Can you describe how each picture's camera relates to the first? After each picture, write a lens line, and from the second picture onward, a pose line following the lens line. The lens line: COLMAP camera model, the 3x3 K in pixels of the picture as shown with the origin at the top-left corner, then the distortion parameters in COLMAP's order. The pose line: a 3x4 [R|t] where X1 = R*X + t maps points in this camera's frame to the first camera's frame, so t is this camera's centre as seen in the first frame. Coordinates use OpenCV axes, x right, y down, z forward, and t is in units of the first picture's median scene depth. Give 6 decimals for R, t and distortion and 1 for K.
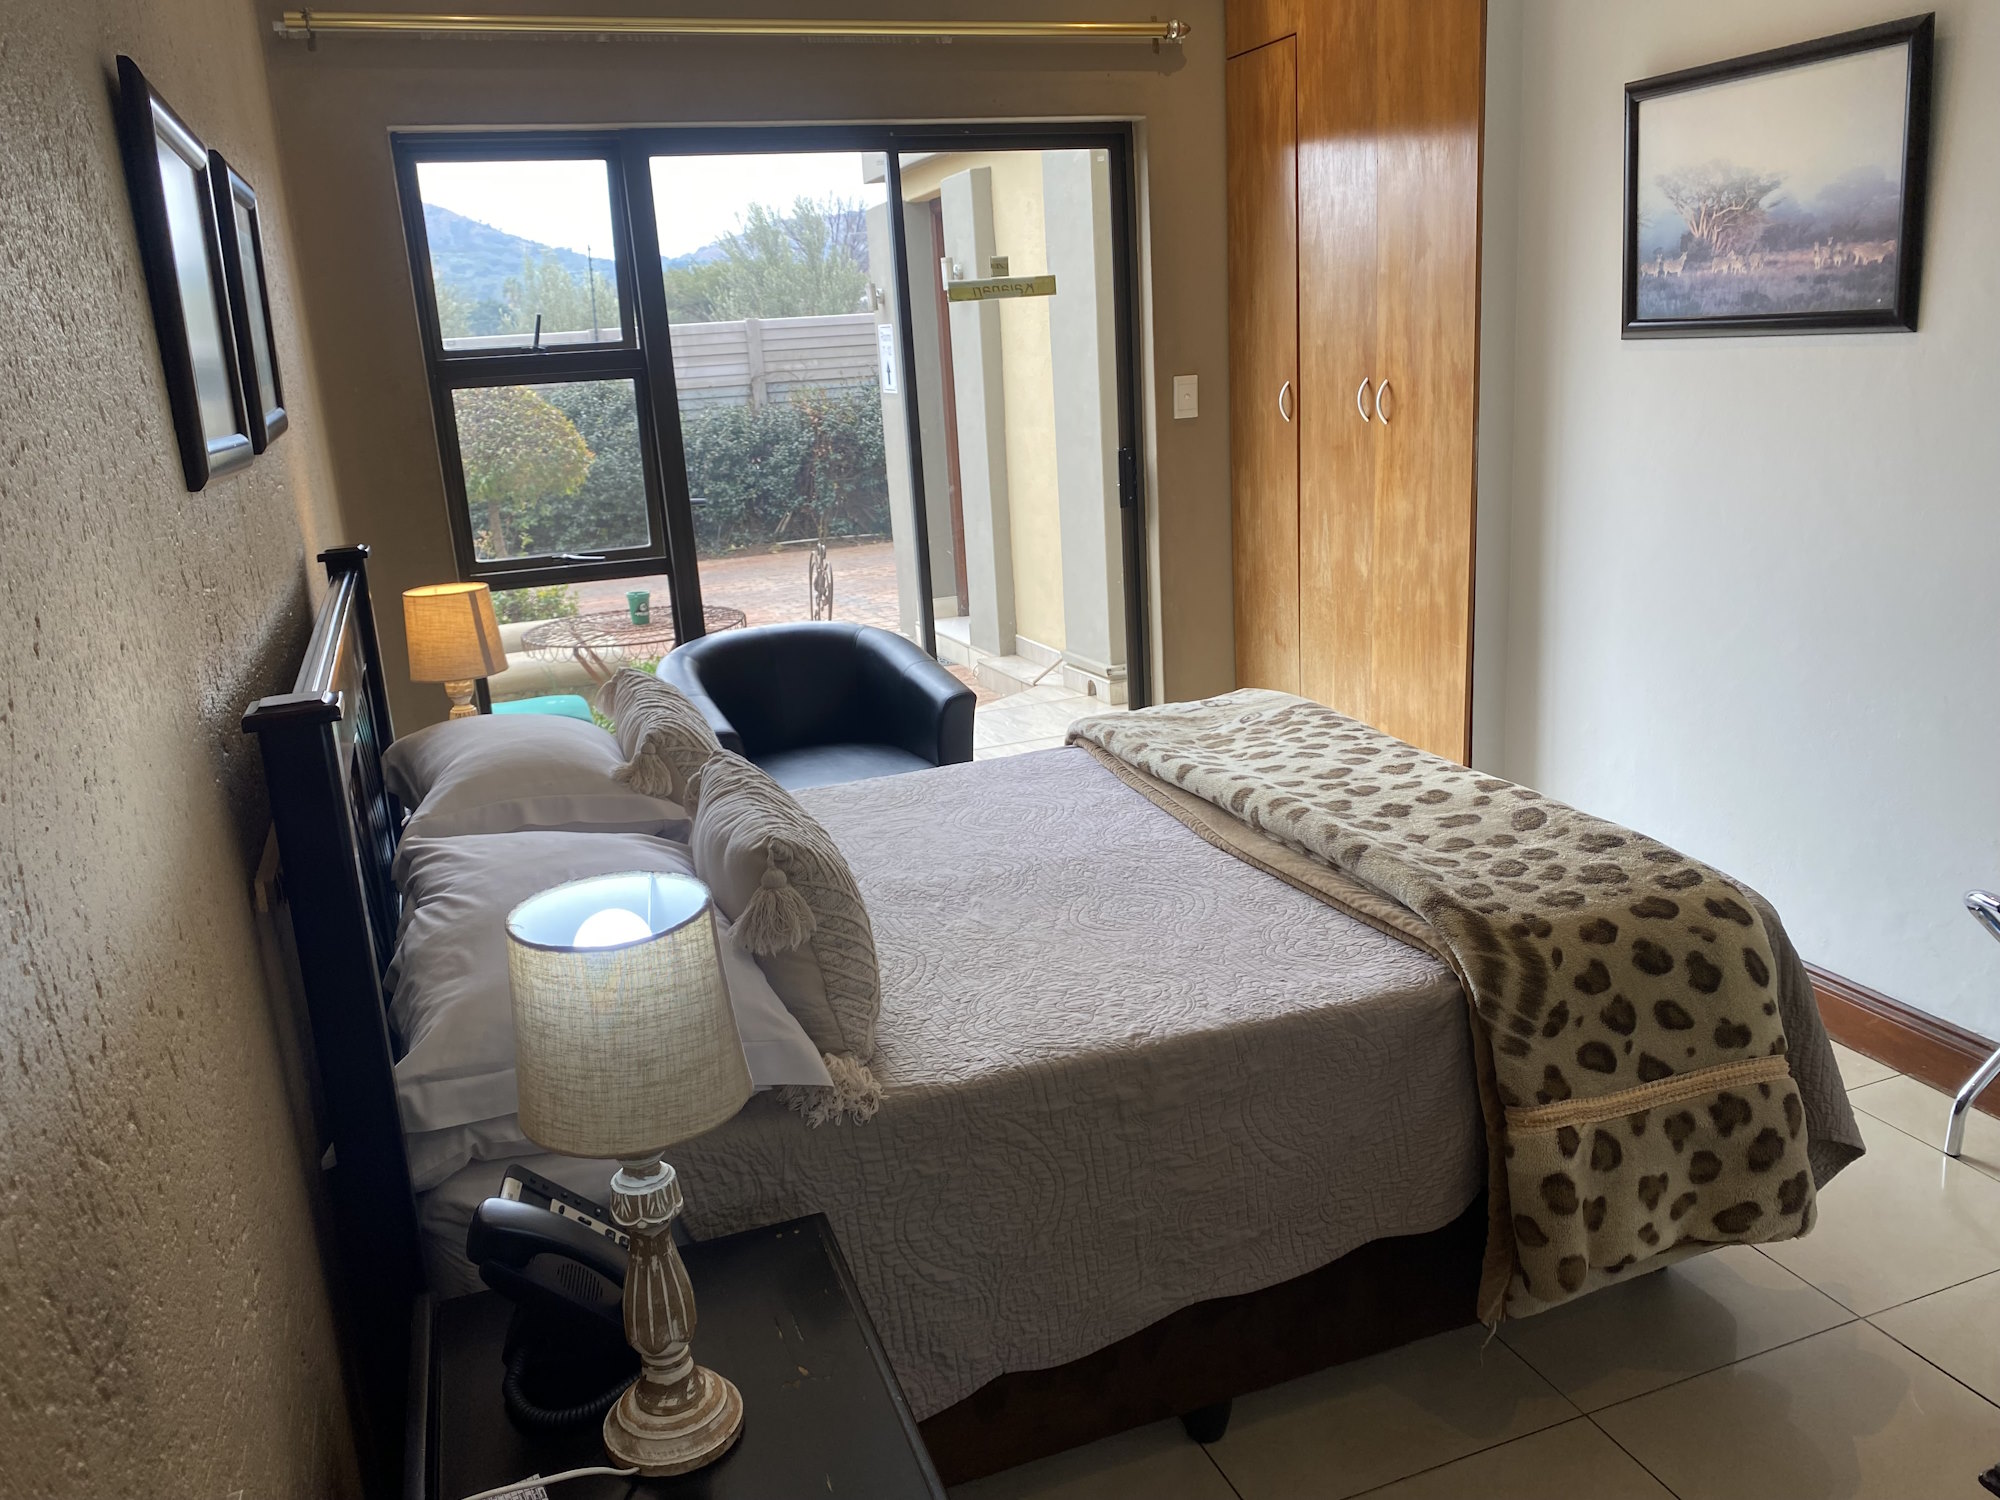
lens RADIAL K [[1529.3, 0, 990.3], [0, 1529.3, 748.6], [0, 0, 1]] dist [0.056288, -0.096327]
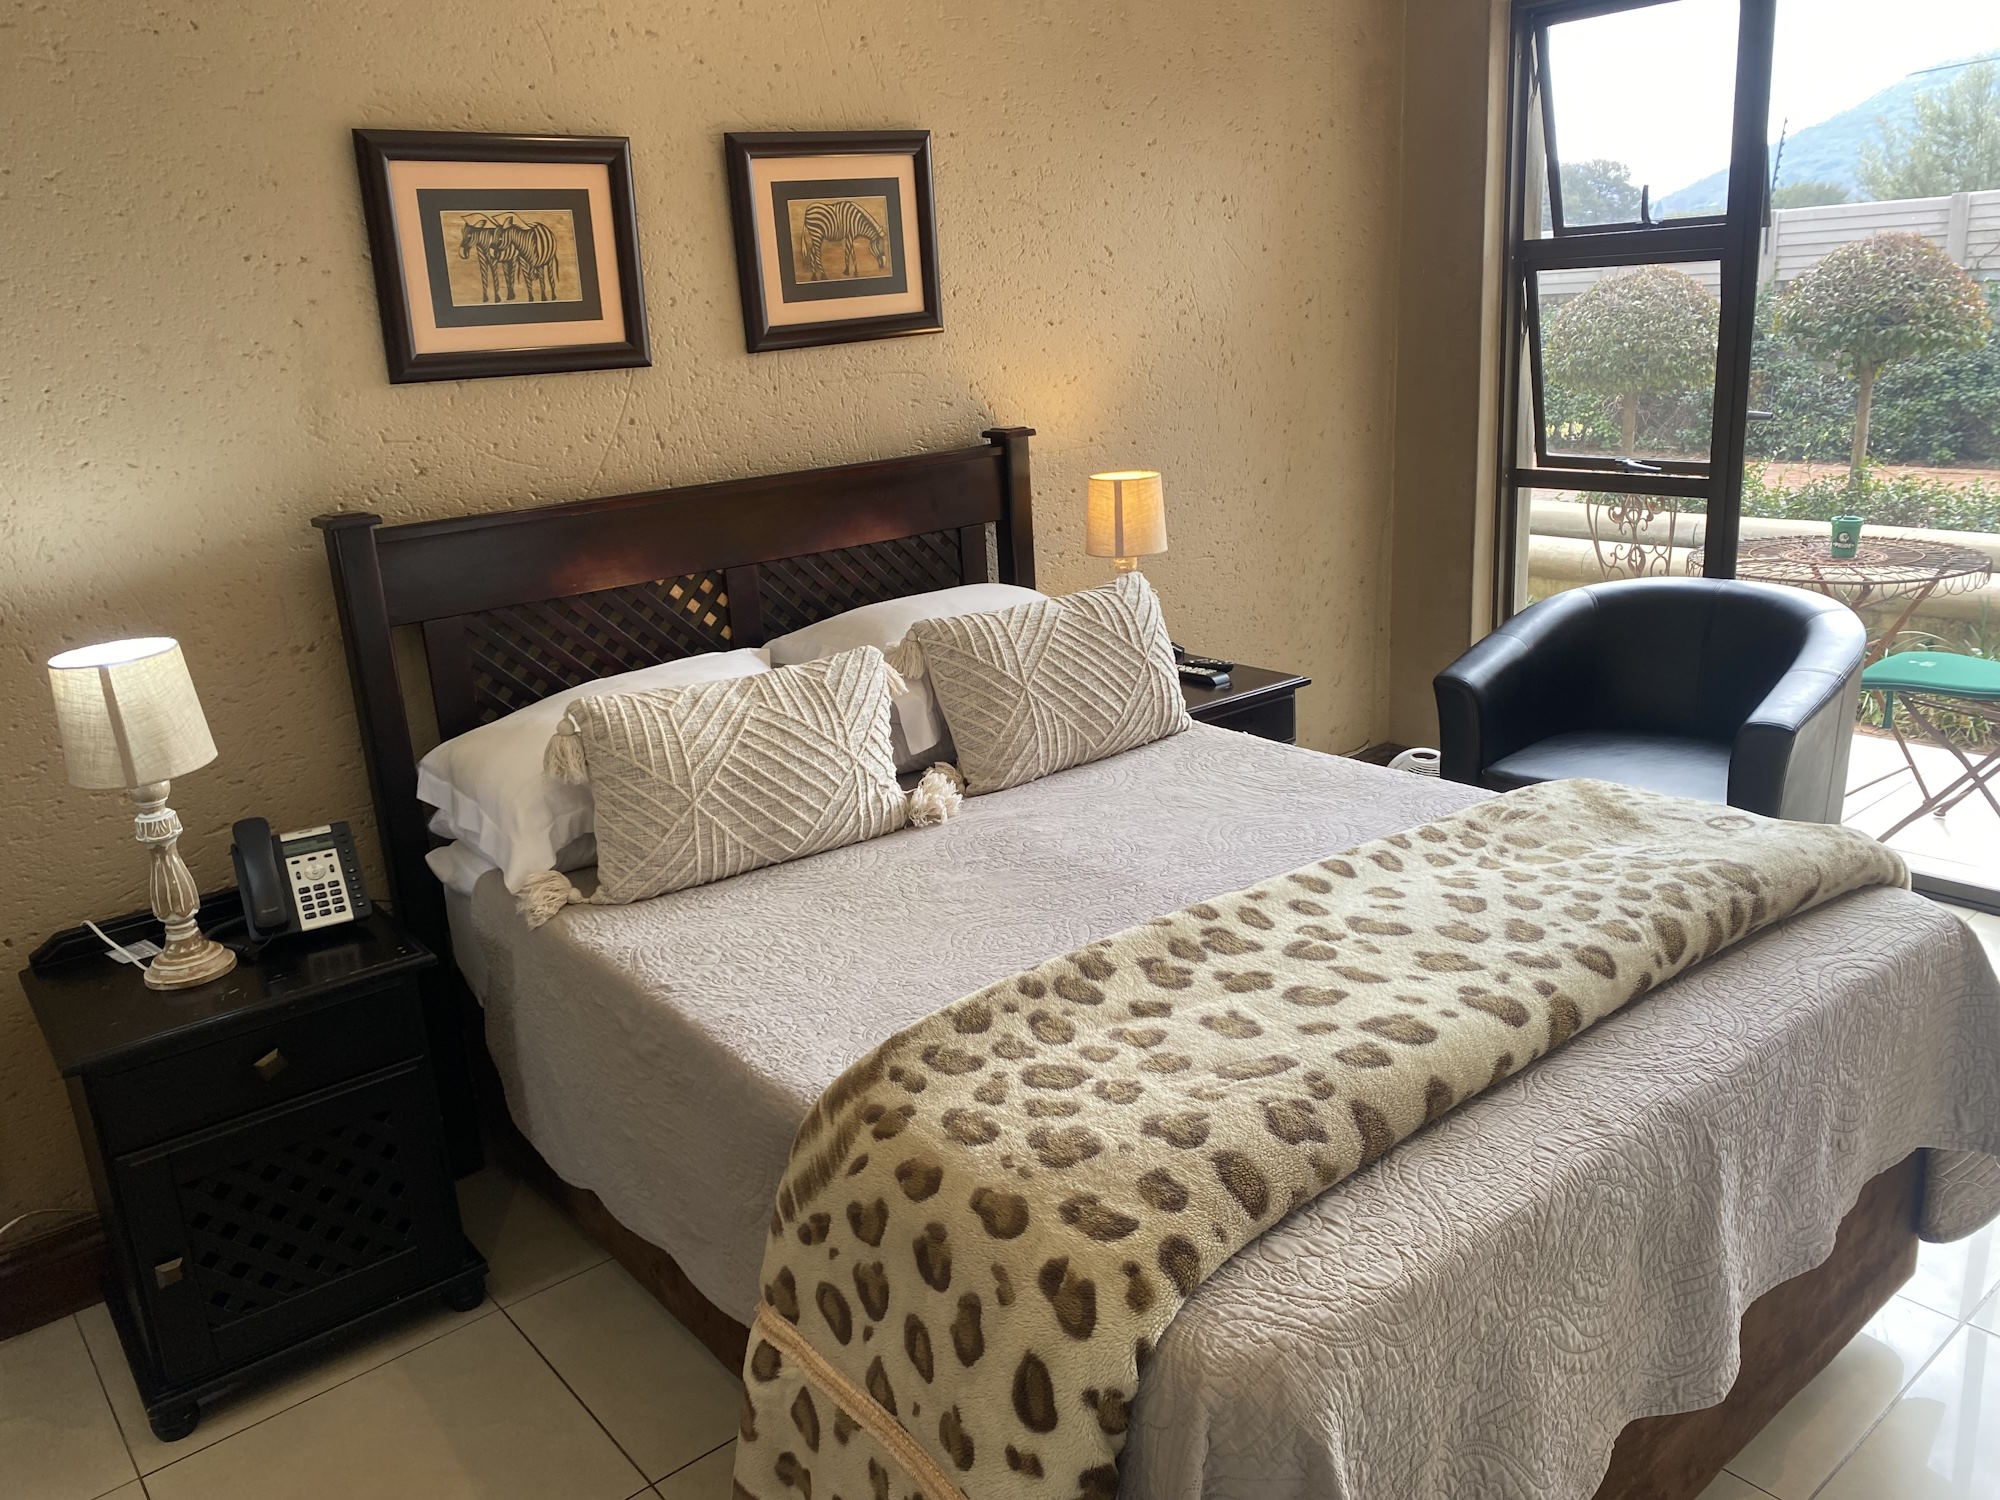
lens RADIAL K [[1537.4, 0, 961.9], [0, 1537.4, 698.3], [0, 0, 1]] dist [0.050958, -0.067807]
pose [[0.304389, 0.275788, -0.911750, 0.795288], [-0.199077, 0.954451, 0.222242, -0.203448], [0.931512, 0.113860, 0.345428, 0.604765]]
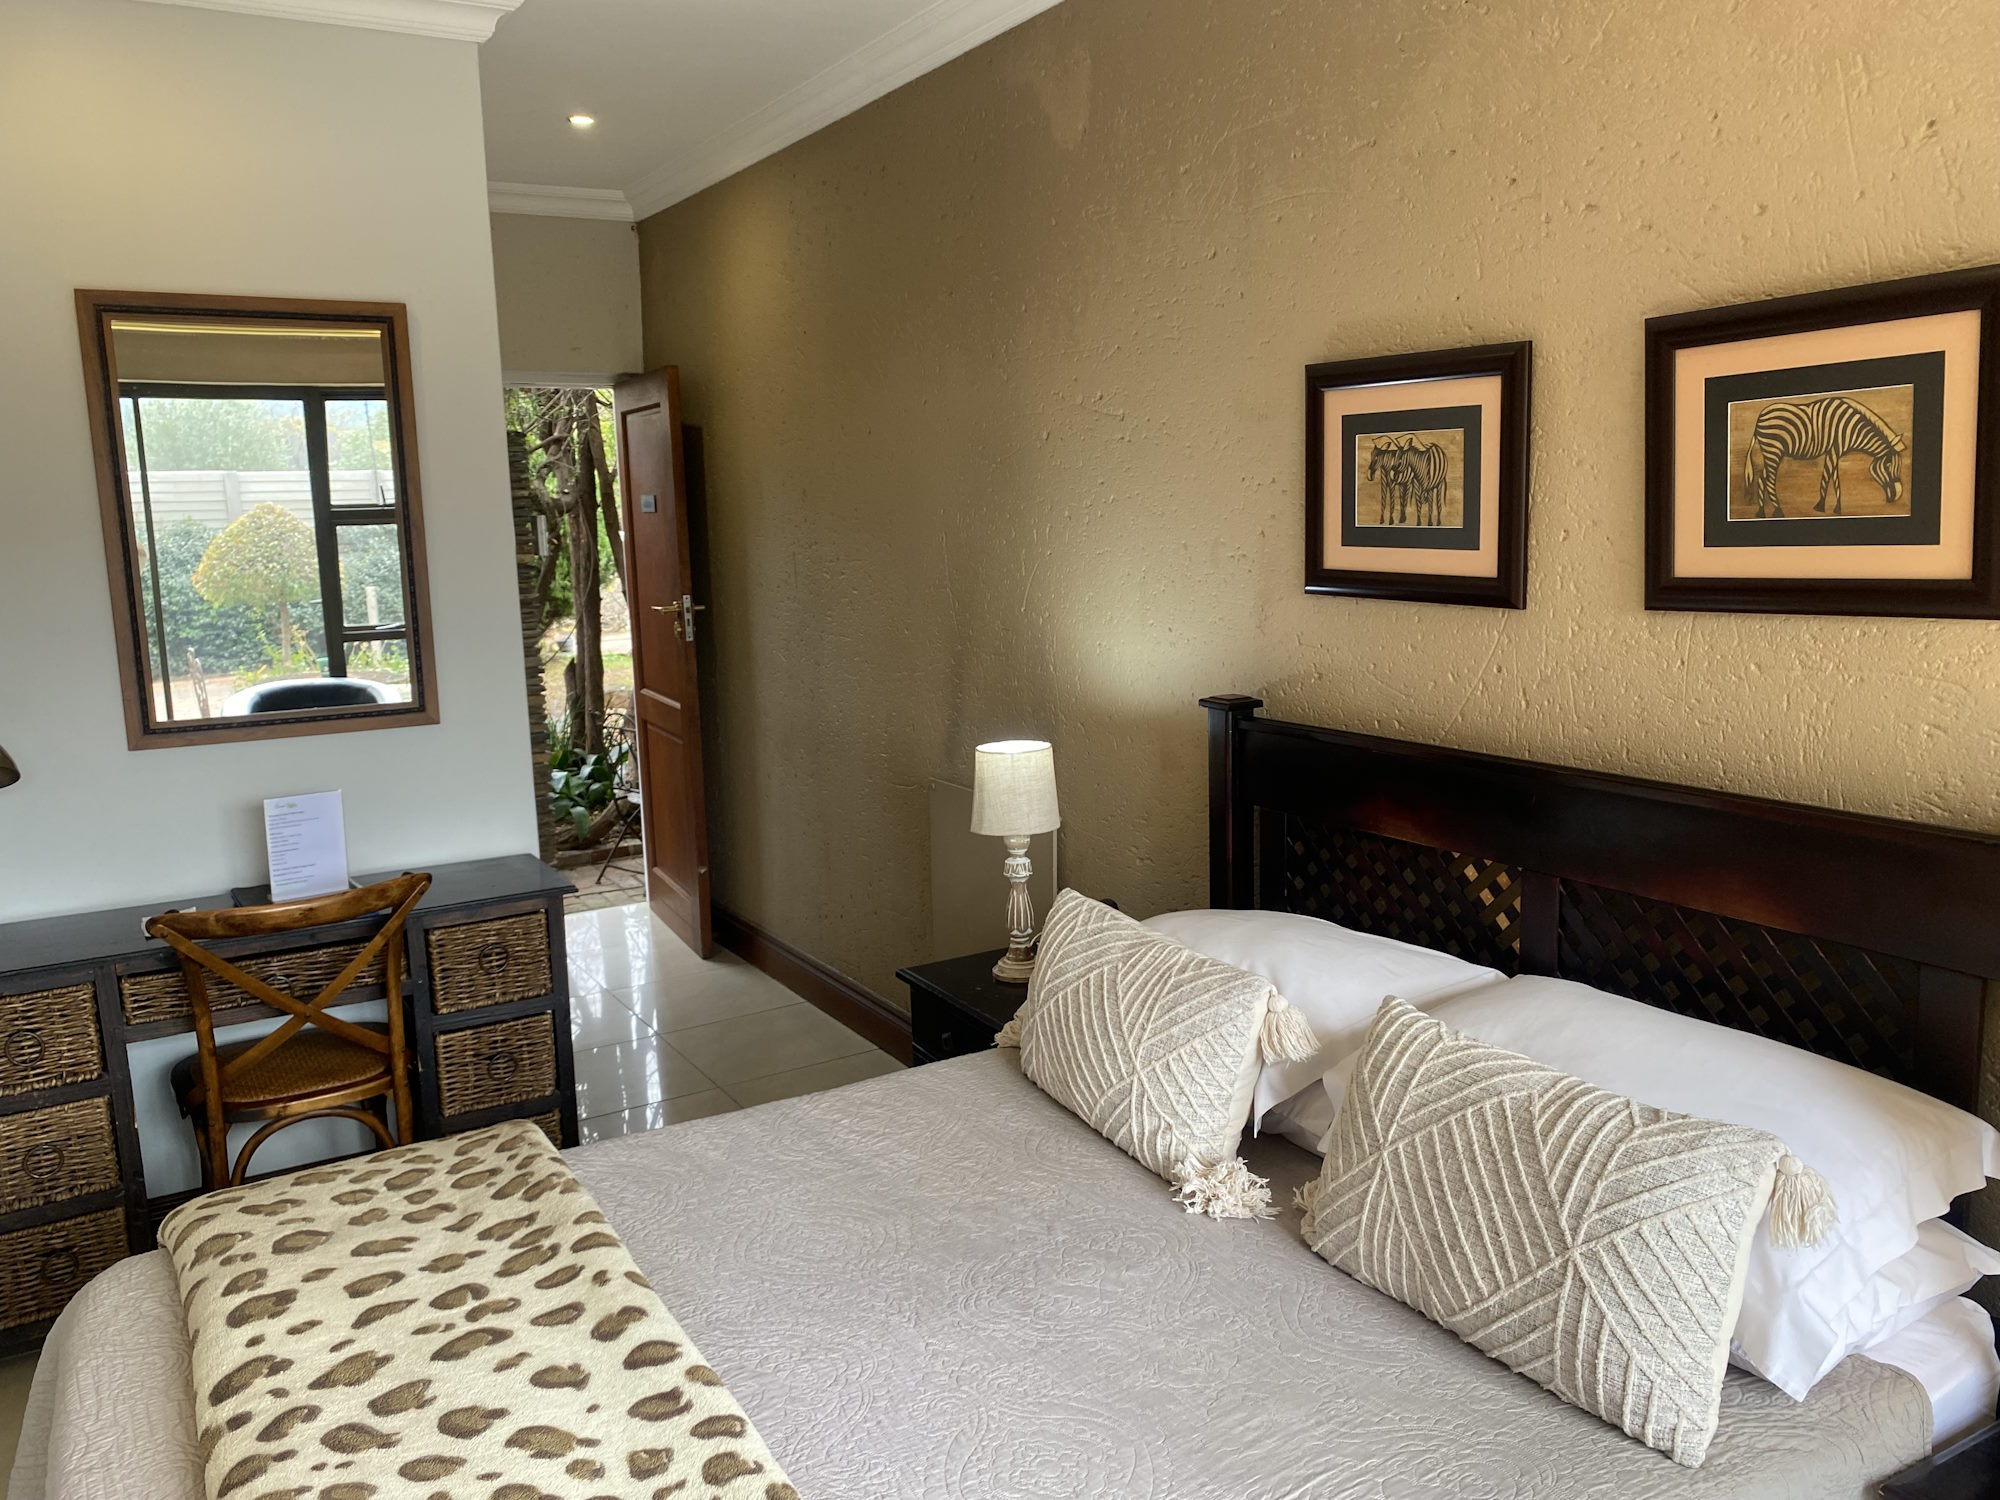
lens RADIAL K [[1460.1, 0, 1000.0], [0, 1460.1, 750.0], [0, 0, 1]] dist [-0.012223, -0.004425]
pose [[-0.976954, 0.116382, -0.178930, 0.100016], [0.030947, 0.906650, 0.420747, -0.444538], [0.211194, 0.405514, -0.889357, 1.515210]]
